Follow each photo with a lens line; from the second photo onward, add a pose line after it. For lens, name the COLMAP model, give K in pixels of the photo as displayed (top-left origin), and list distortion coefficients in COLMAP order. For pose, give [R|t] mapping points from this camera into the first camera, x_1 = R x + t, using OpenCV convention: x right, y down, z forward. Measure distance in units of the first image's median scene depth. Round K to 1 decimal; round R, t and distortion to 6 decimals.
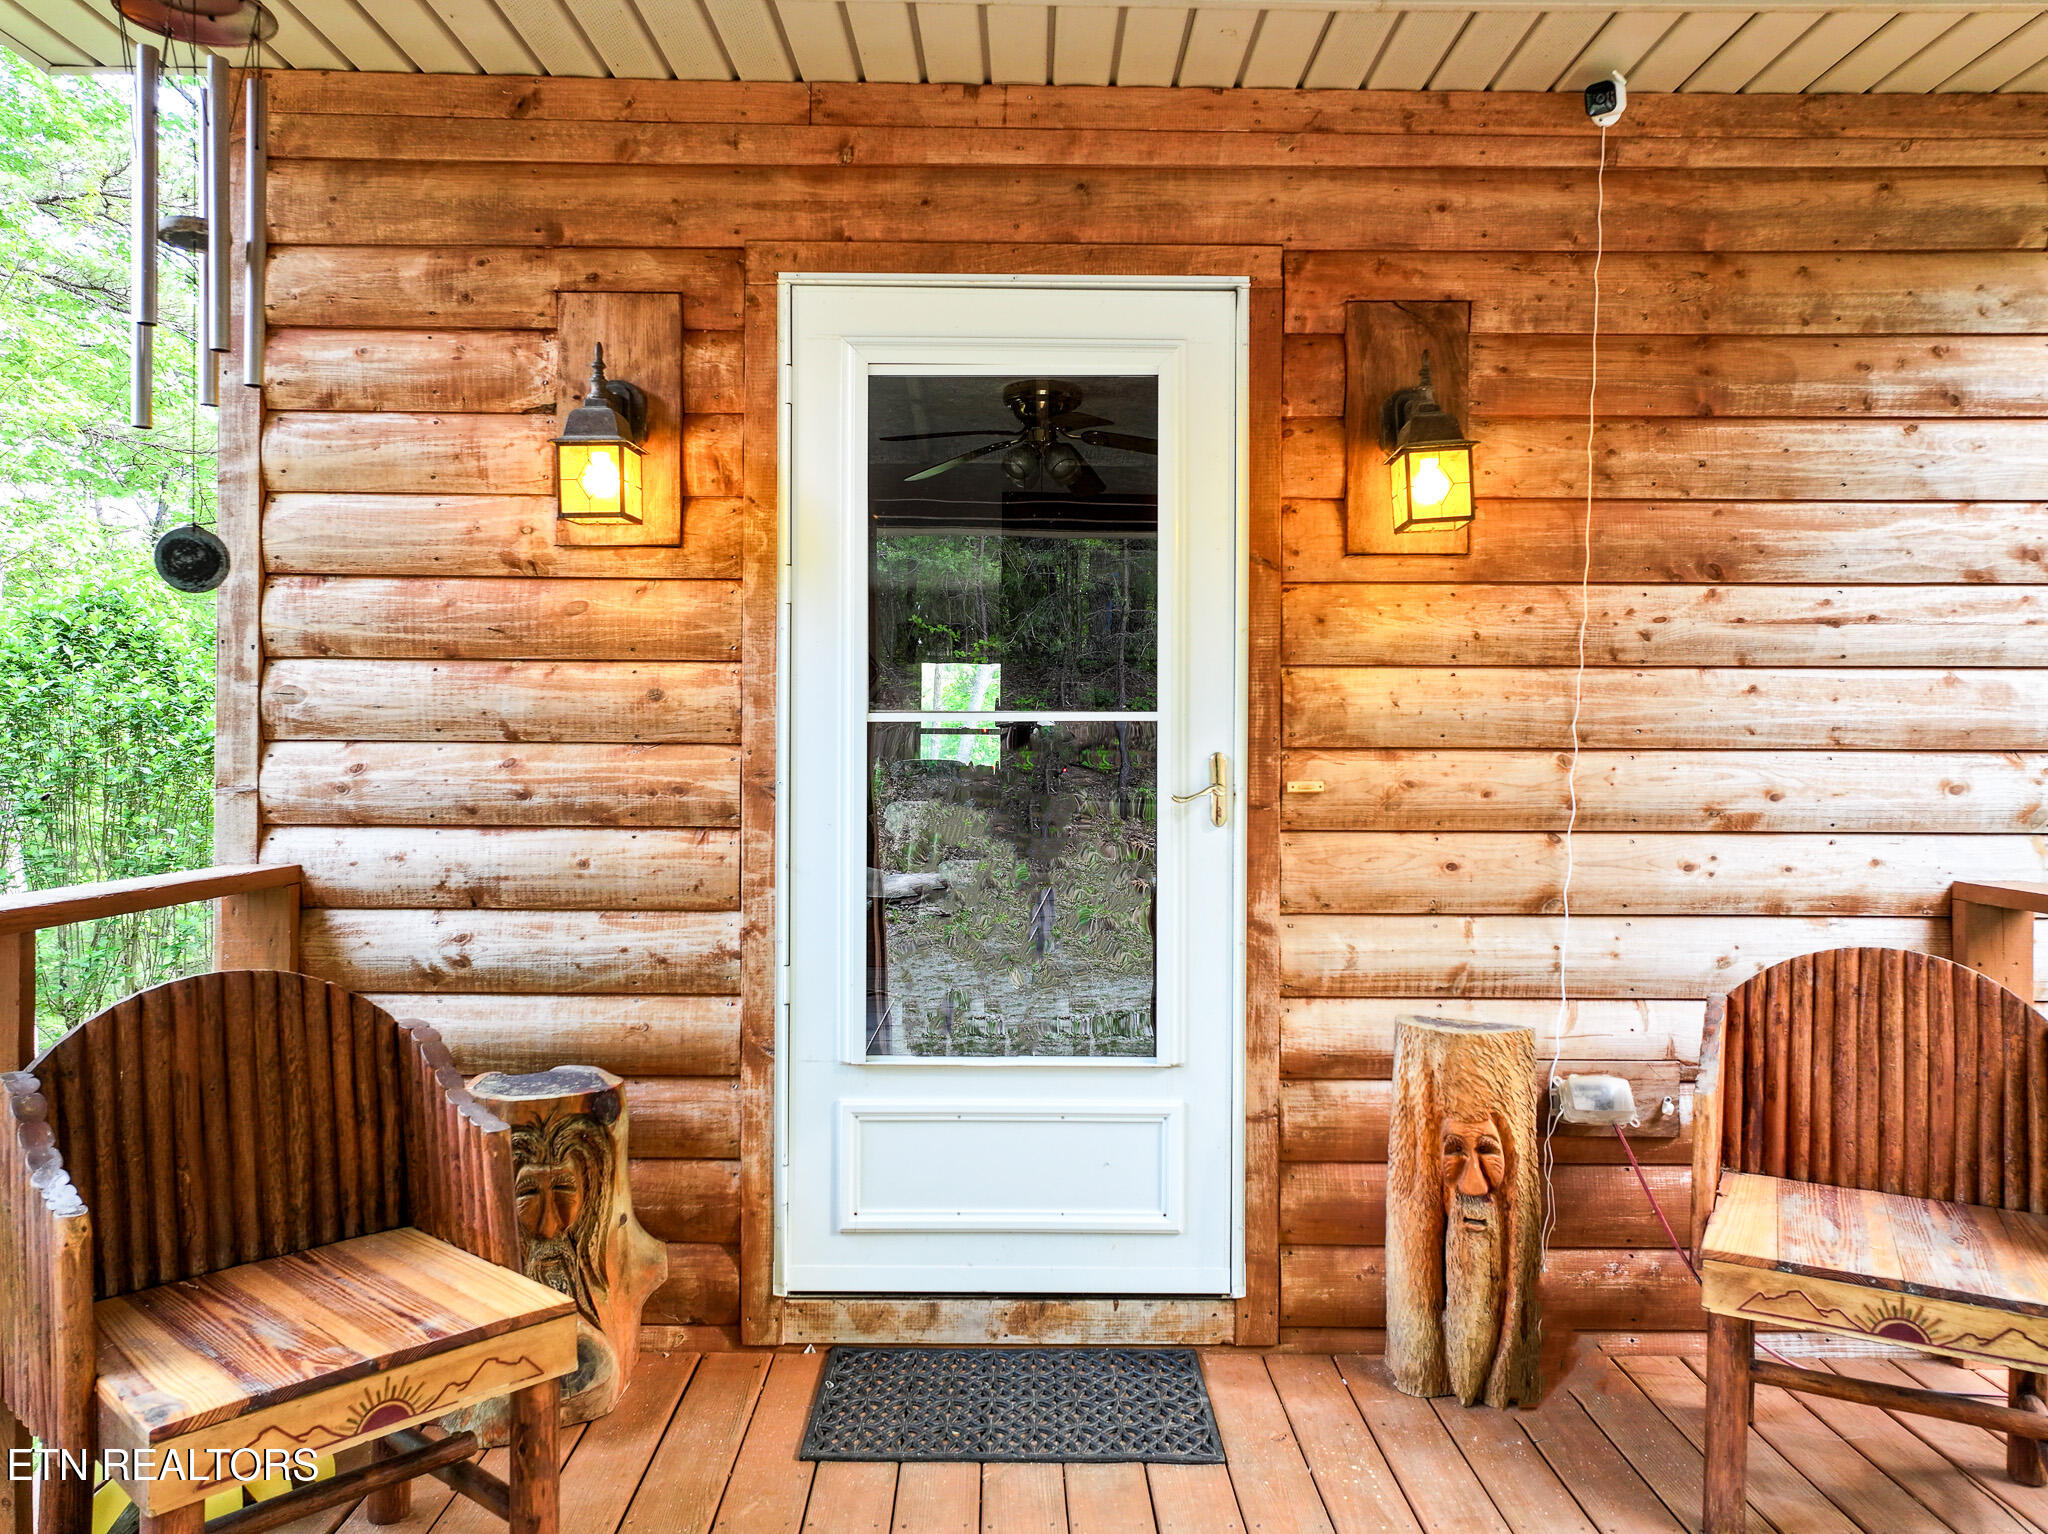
lens RADIAL K [[1428.8, 0, 1043.6], [0, 1428.8, 760.5], [0, 0, 1]] dist [0.003386, 0.011716]
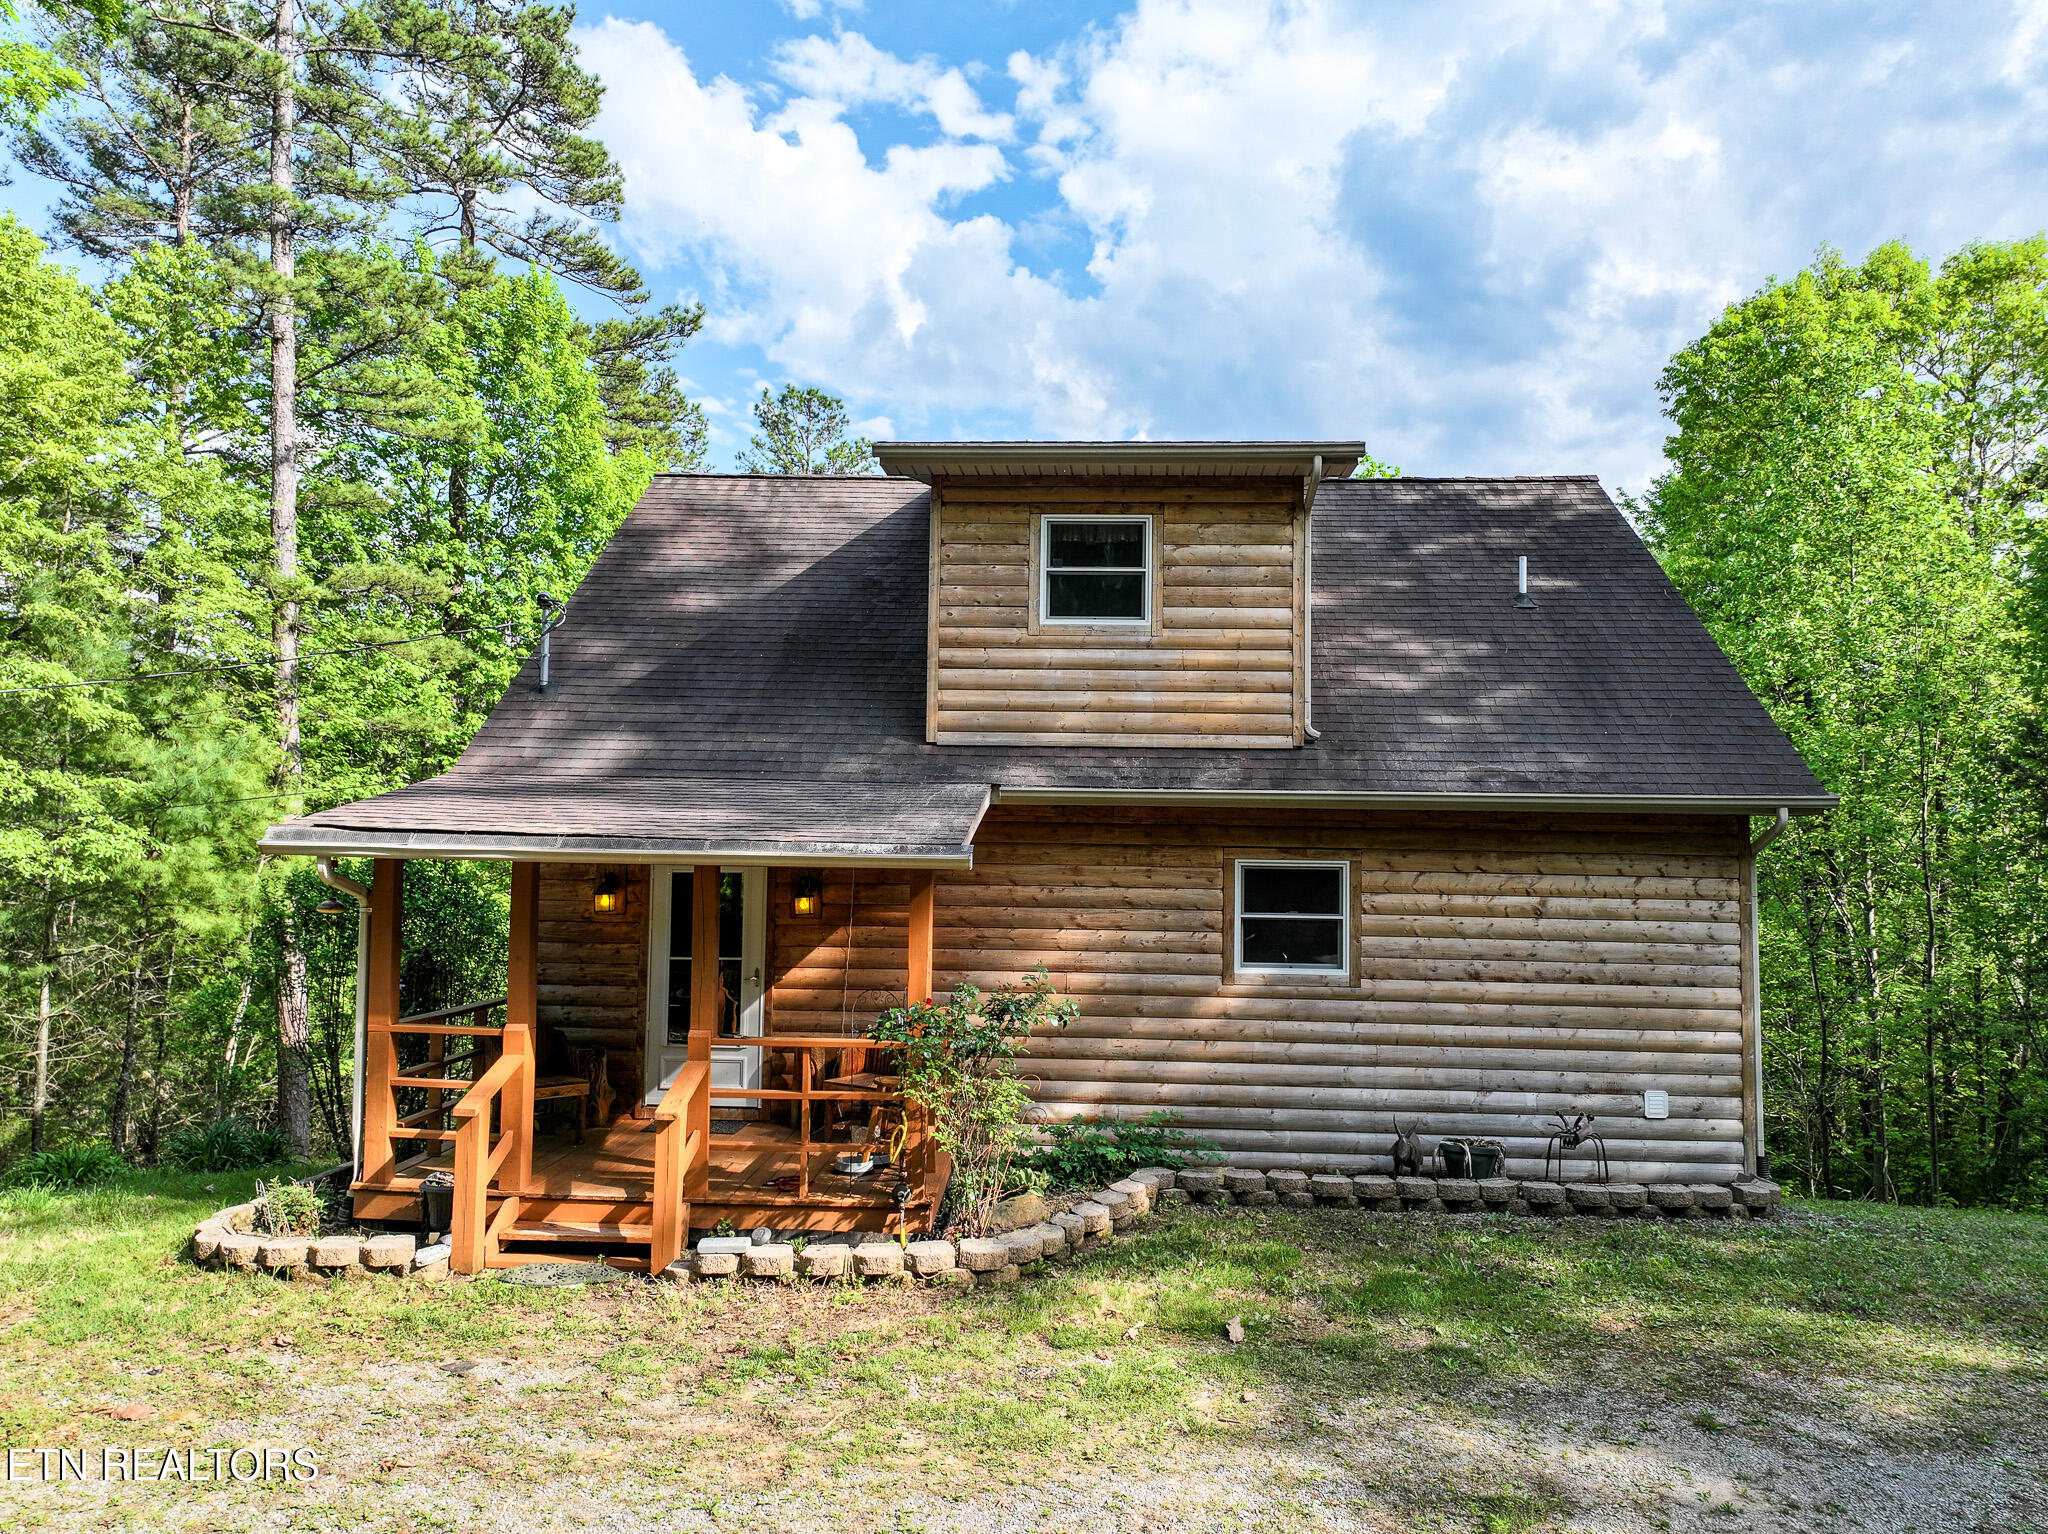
lens RADIAL K [[1428.8, 0, 1043.6], [0, 1428.8, 760.5], [0, 0, 1]] dist [0.003386, 0.011716]
pose [[0.998628, 0.005014, -0.052122, 1.112891], [-0.008963, 0.997083, -0.075802, -0.281820], [0.051590, 0.076165, 0.995760, -2.937936]]
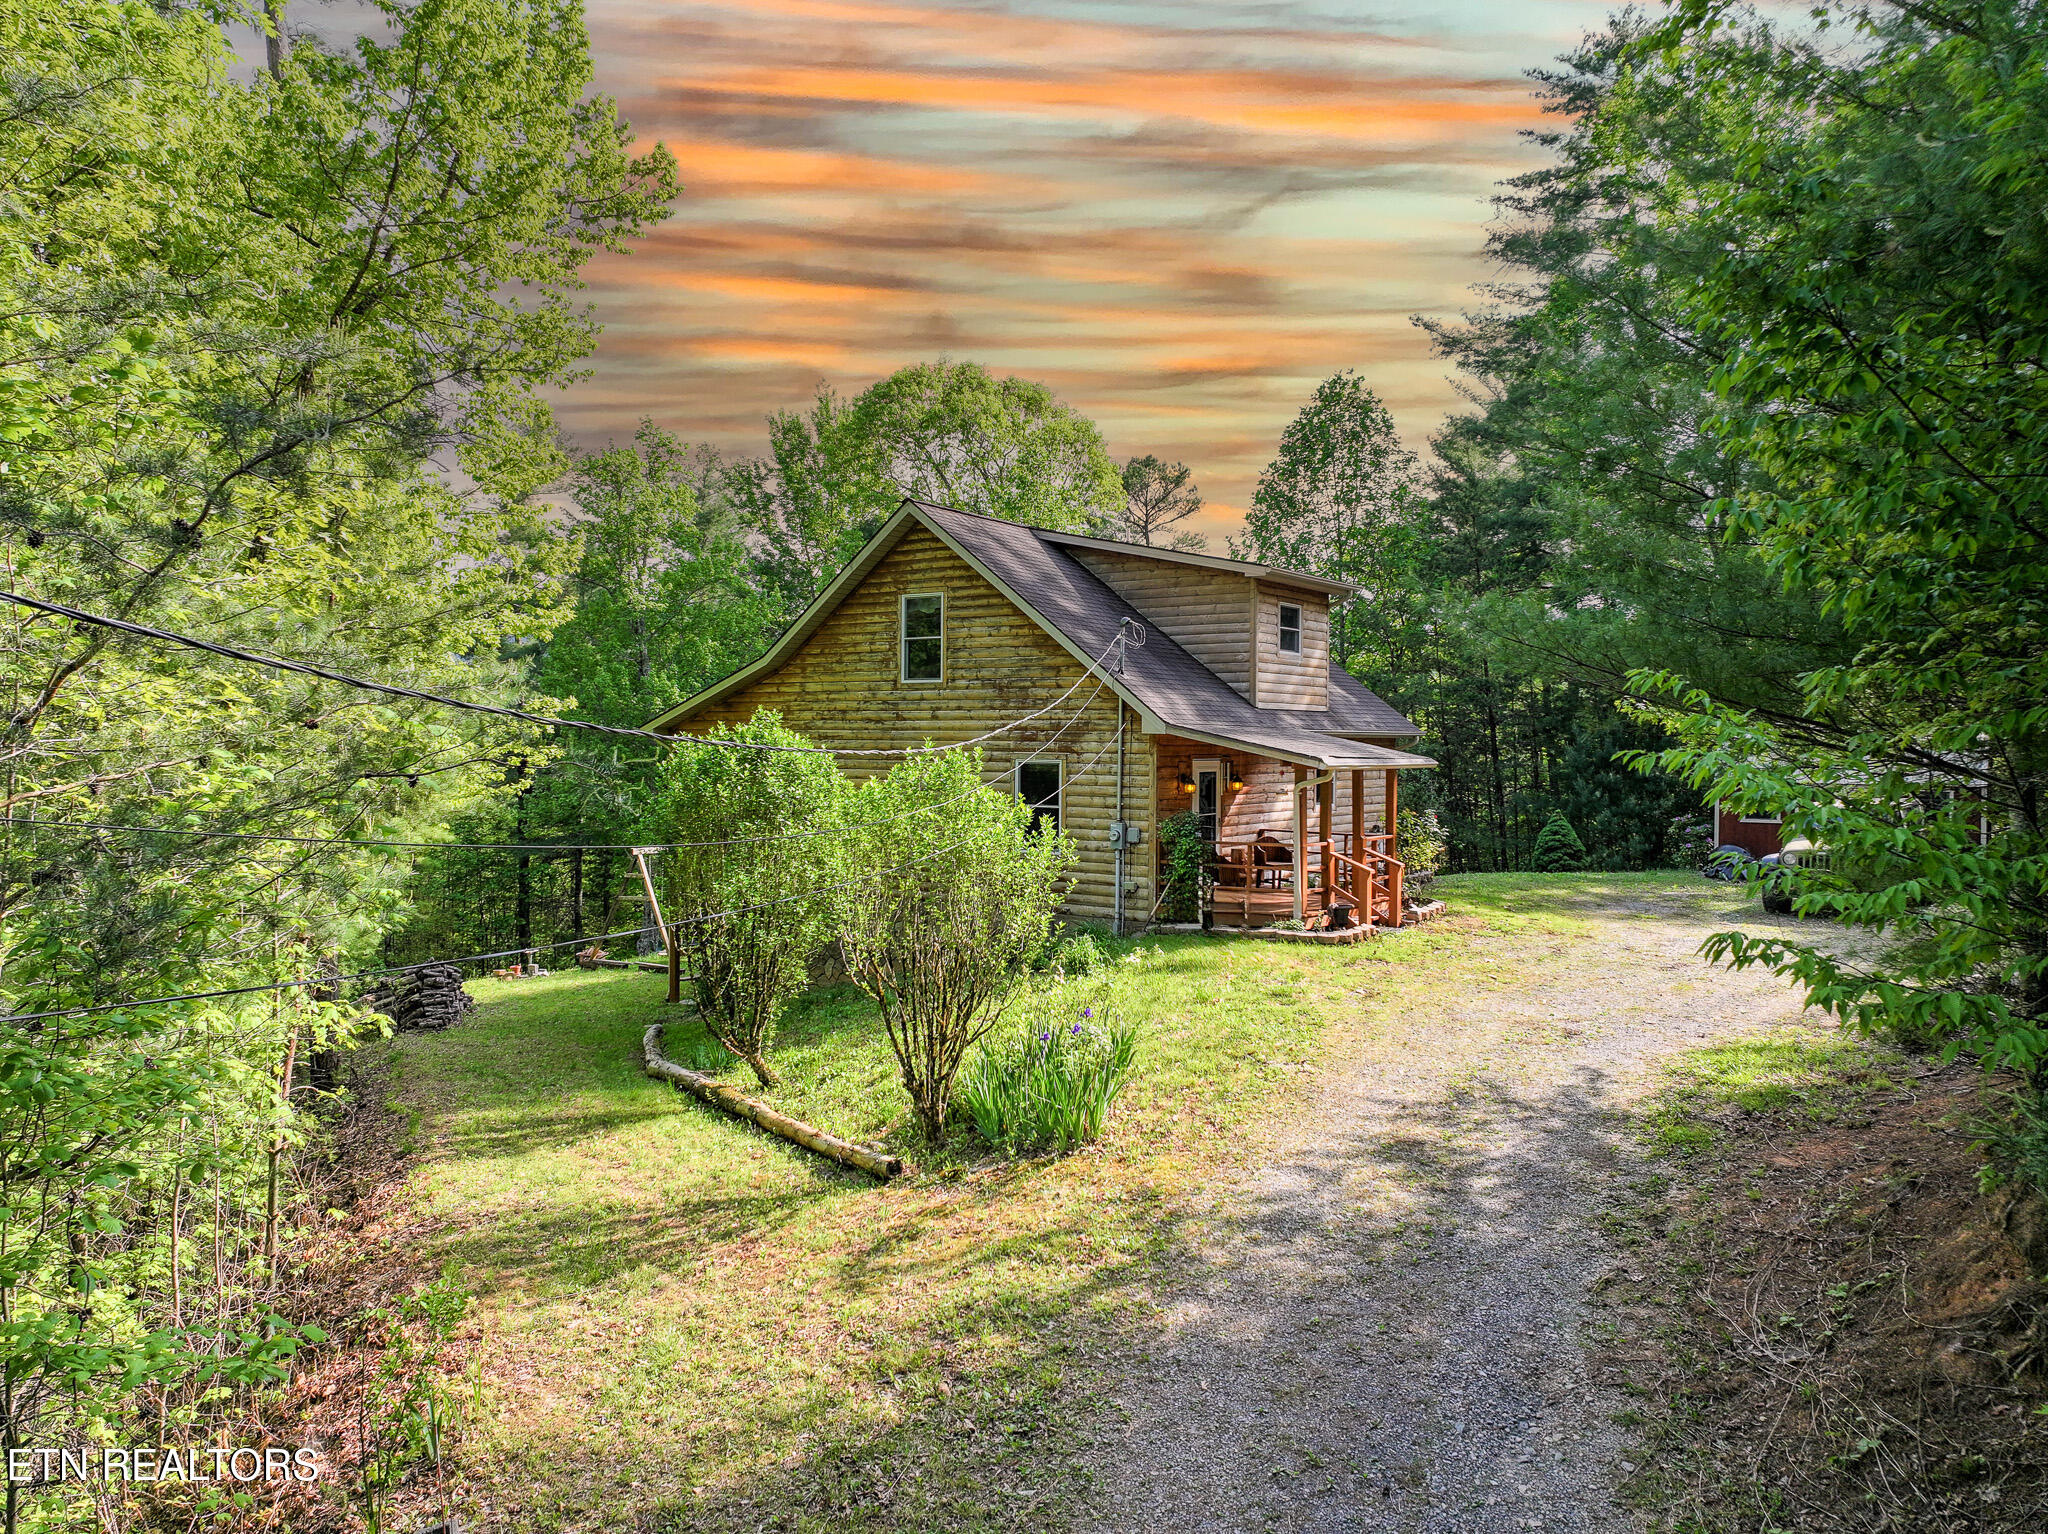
lens RADIAL K [[1428.8, 0, 1043.6], [0, 1428.8, 760.5], [0, 0, 1]] dist [0.003386, 0.011716]
pose [[0.568249, -0.018282, 0.822654, -6.987804], [0.011998, 0.999831, 0.013932, -0.453299], [-0.822769, 0.001954, 0.568372, -2.711895]]
